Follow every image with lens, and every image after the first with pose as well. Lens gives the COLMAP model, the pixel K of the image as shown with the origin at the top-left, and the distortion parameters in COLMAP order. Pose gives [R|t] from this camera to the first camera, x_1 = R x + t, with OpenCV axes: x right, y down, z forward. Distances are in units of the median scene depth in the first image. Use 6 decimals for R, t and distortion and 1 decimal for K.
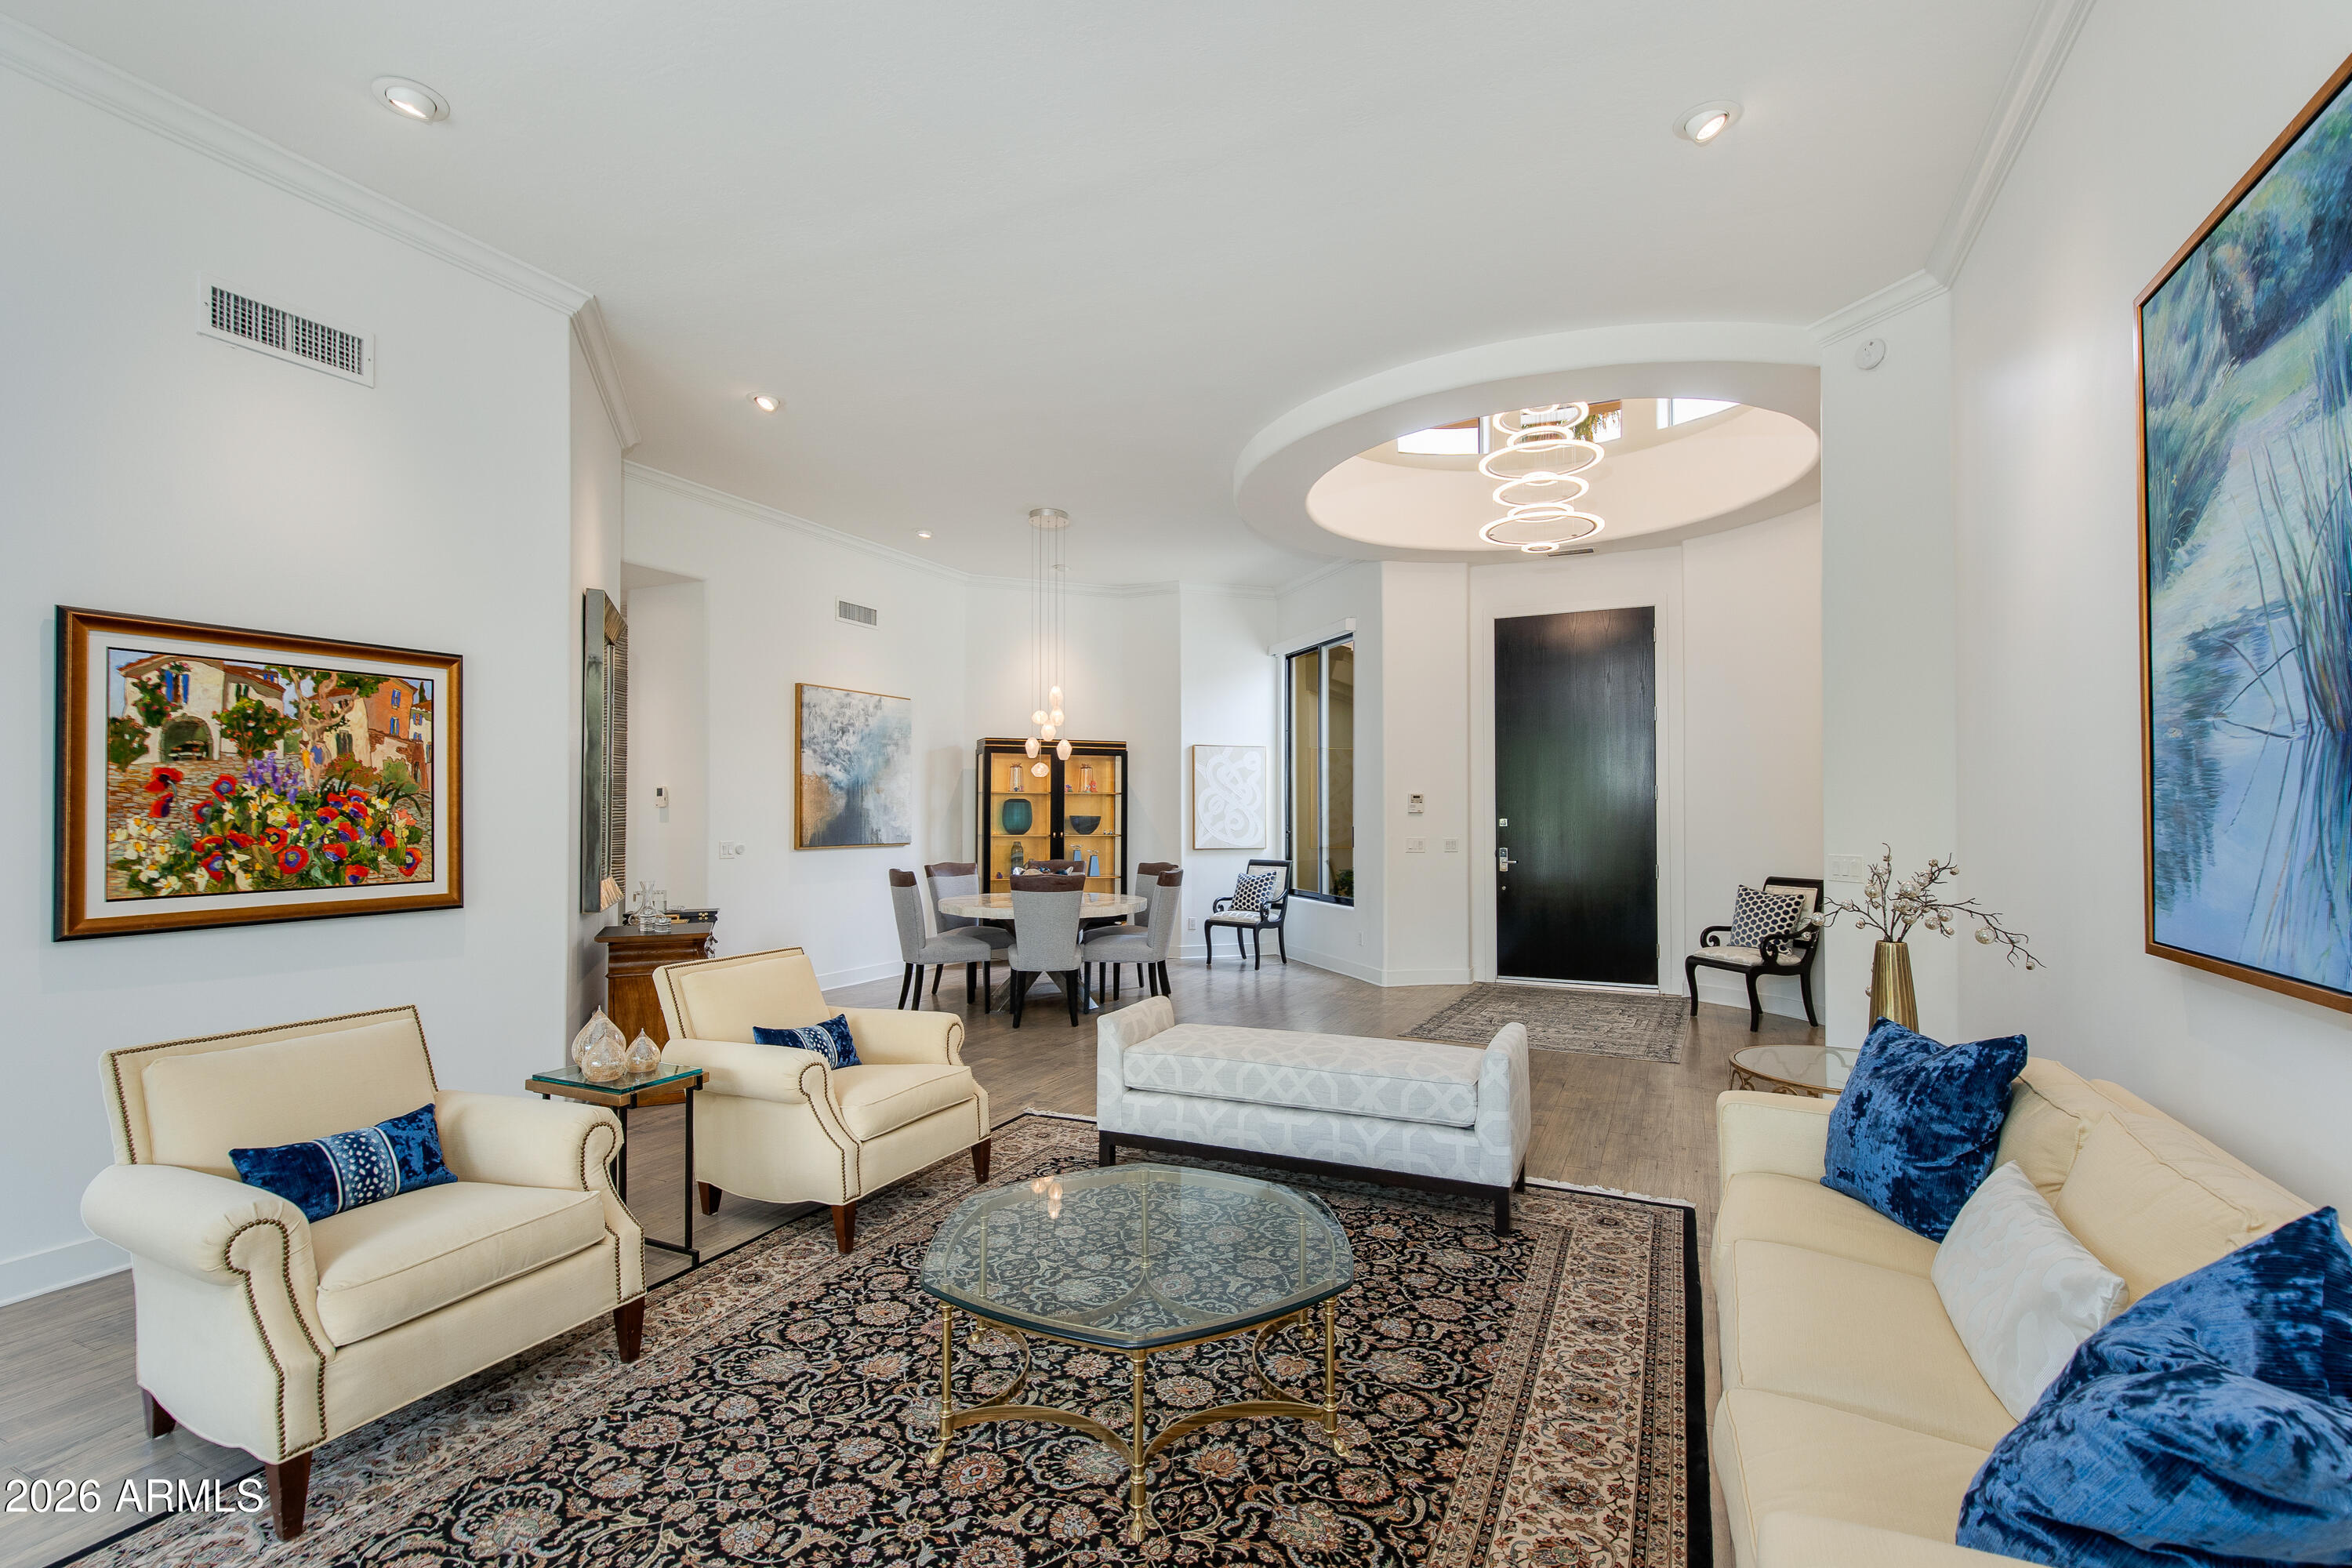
lens RADIAL K [[1079.0, 0, 1180.7], [0, 1079.0, 796.9], [0, 0, 1]] dist [0.002350, 0.000138]
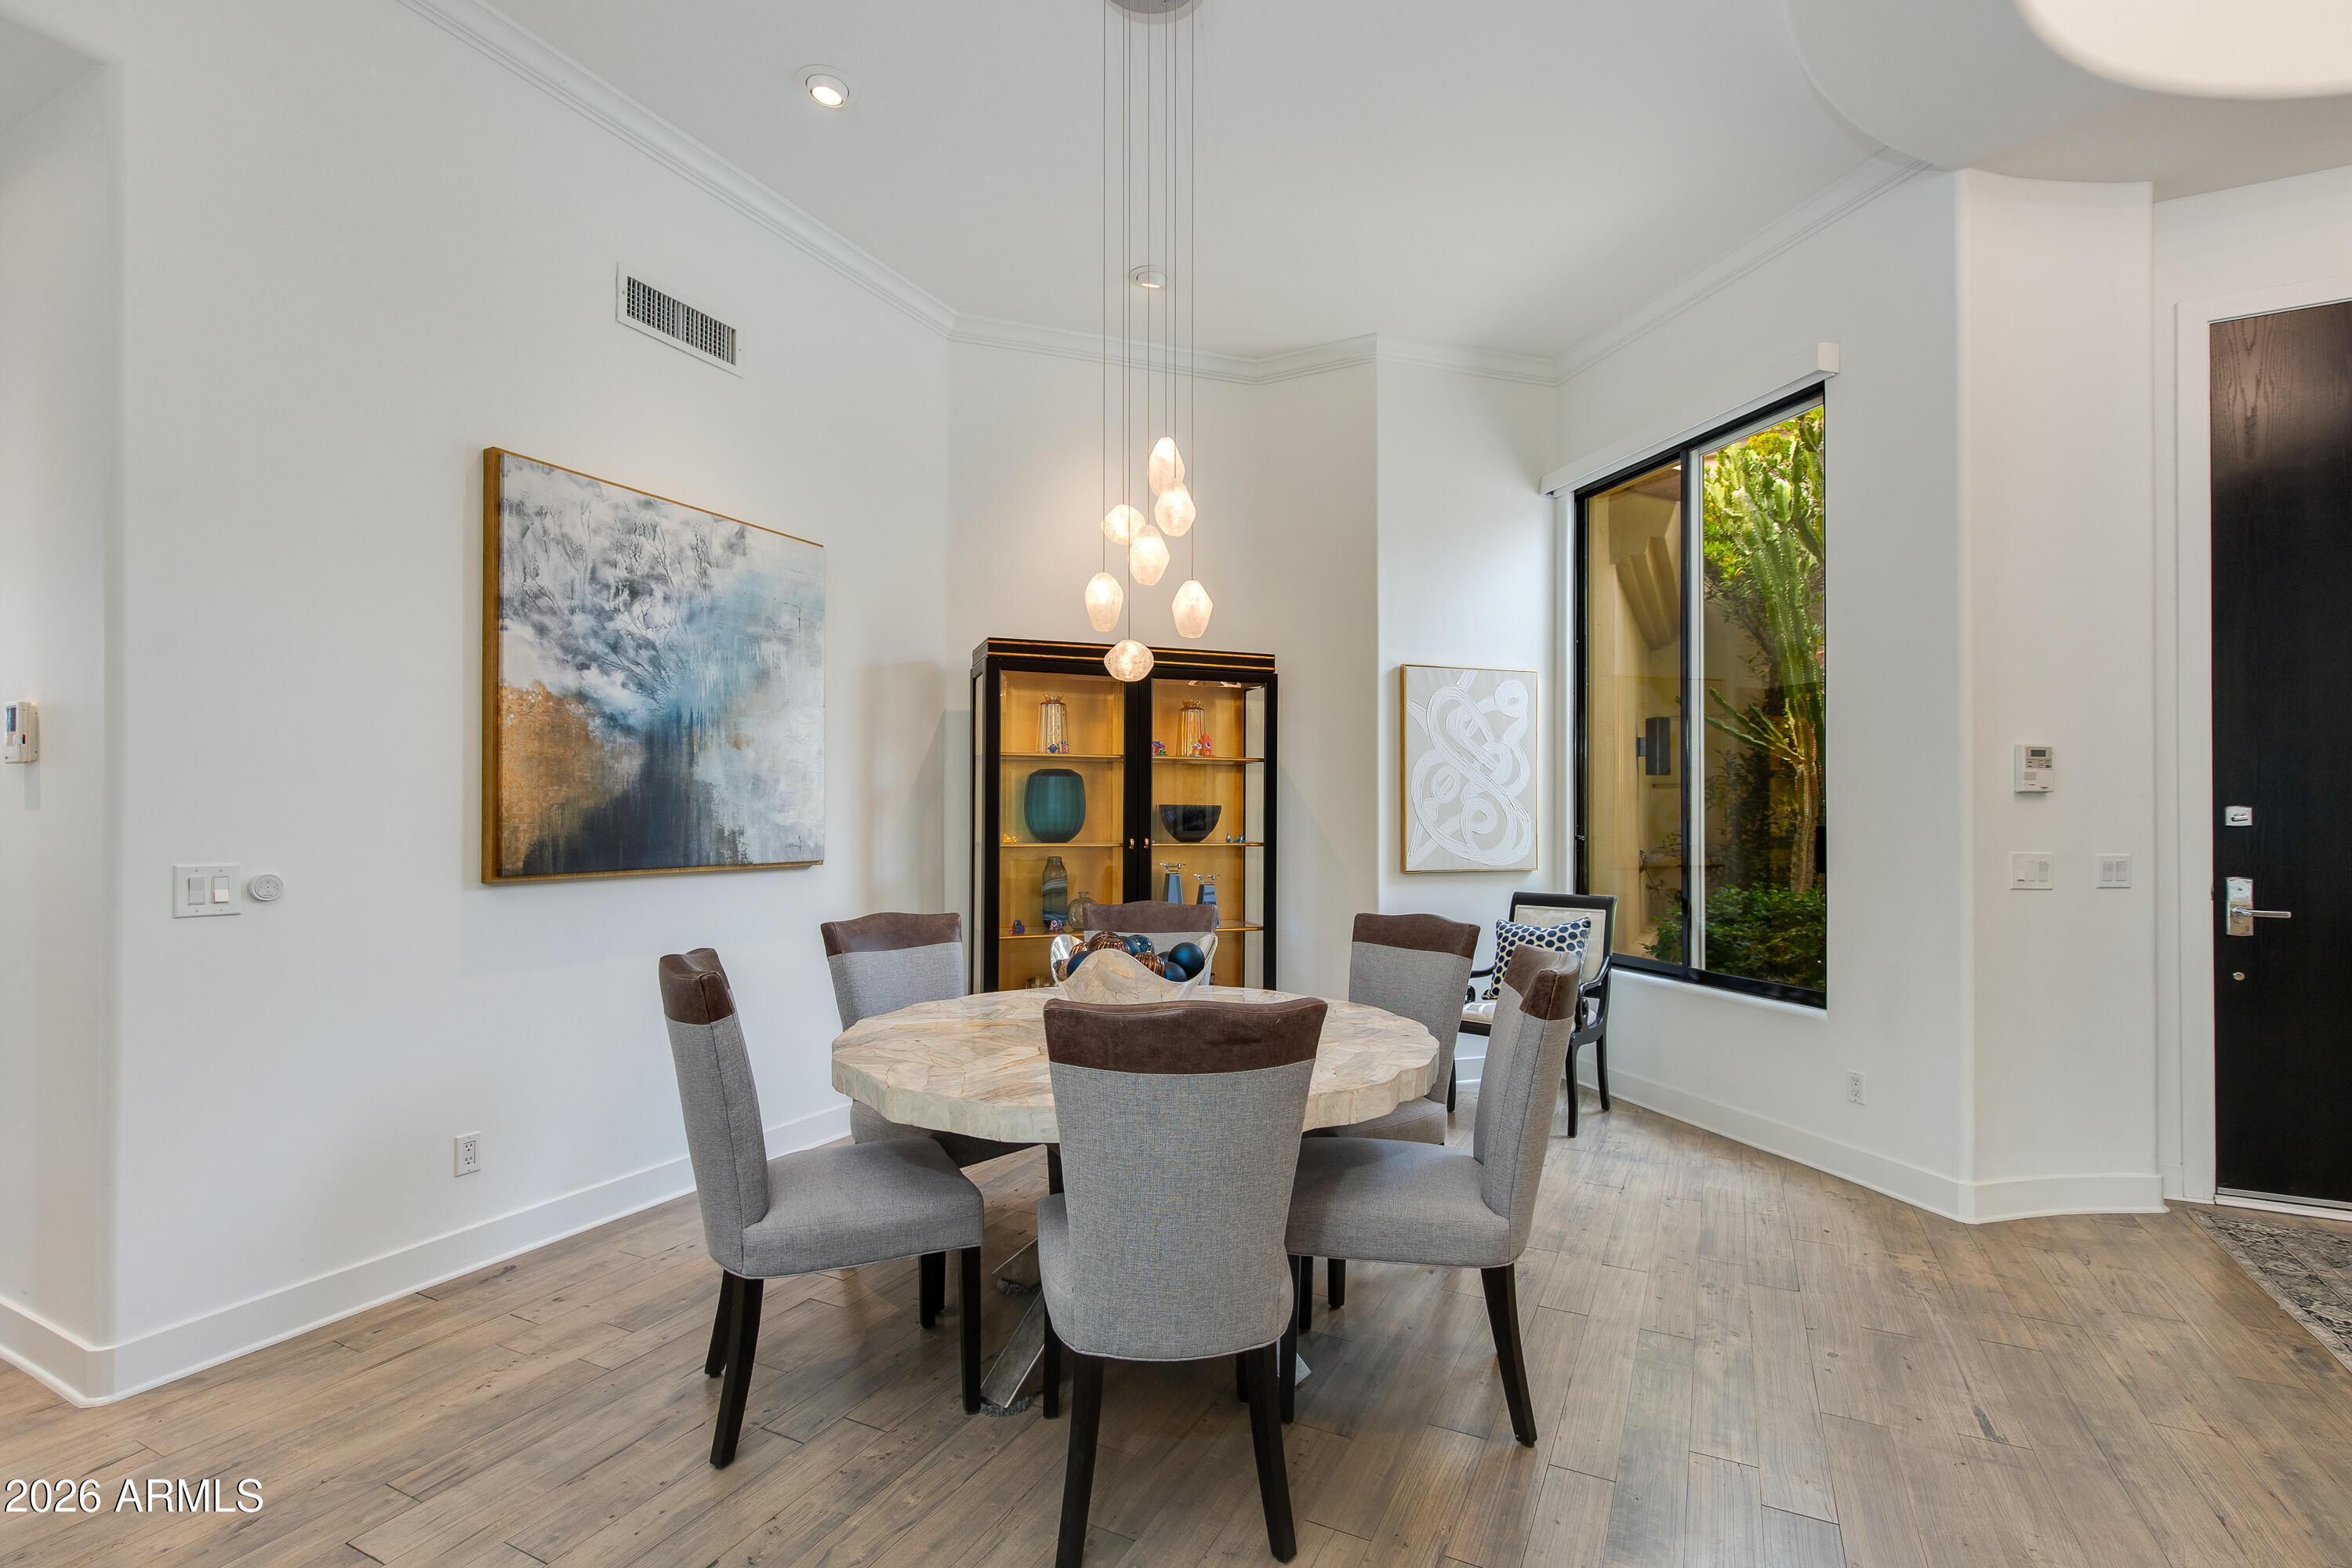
lens RADIAL K [[1079.0, 0, 1180.7], [0, 1079.0, 796.9], [0, 0, 1]] dist [0.002350, 0.000138]
pose [[0.999613, 0.000595, -0.027794, -0.084601], [-0.000684, 0.999995, -0.003197, 0.016538], [0.027792, 0.003215, 0.999609, 0.535868]]
